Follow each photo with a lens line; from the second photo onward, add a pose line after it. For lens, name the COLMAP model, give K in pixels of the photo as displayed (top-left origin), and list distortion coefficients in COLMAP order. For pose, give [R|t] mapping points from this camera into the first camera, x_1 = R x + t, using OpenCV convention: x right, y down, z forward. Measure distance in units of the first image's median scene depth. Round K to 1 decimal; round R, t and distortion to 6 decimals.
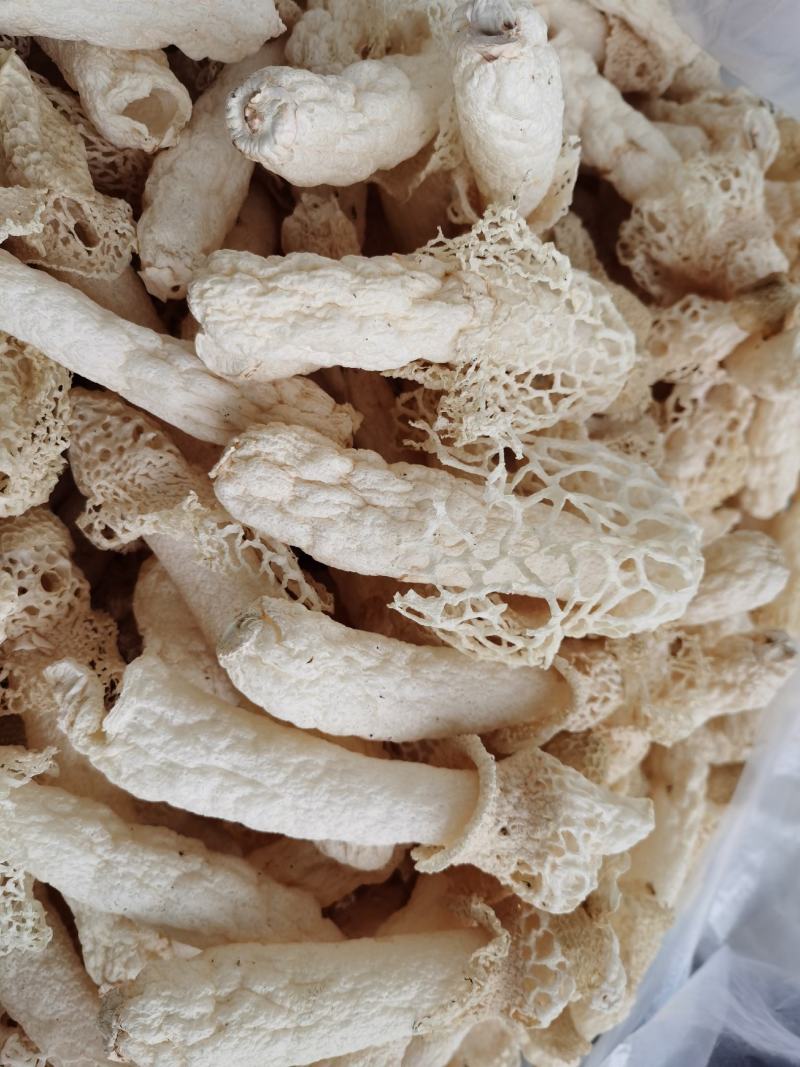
lens RADIAL K [[851.2, 0, 403.2], [0, 851.2, 523.3], [0, 0, 1]] dist [0.001576, -0.037334]
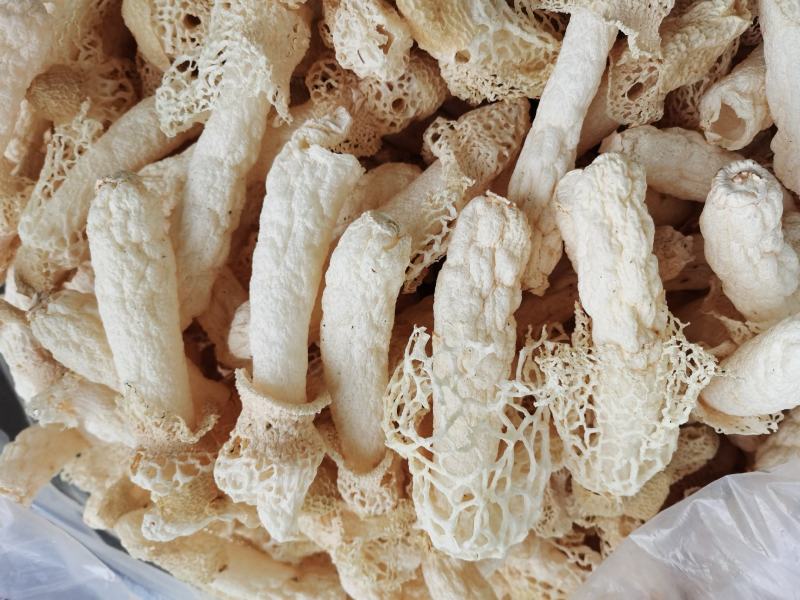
lens RADIAL K [[638.2, 0, 406.1], [0, 638.2, 304.9], [0, 0, 1]] dist [0.001576, -0.037334]
pose [[0.133705, 0.978094, -0.159548, 0.115628], [-0.989209, 0.141452, 0.038175, 0.065363], [0.059907, 0.152722, 0.986452, -0.056835]]
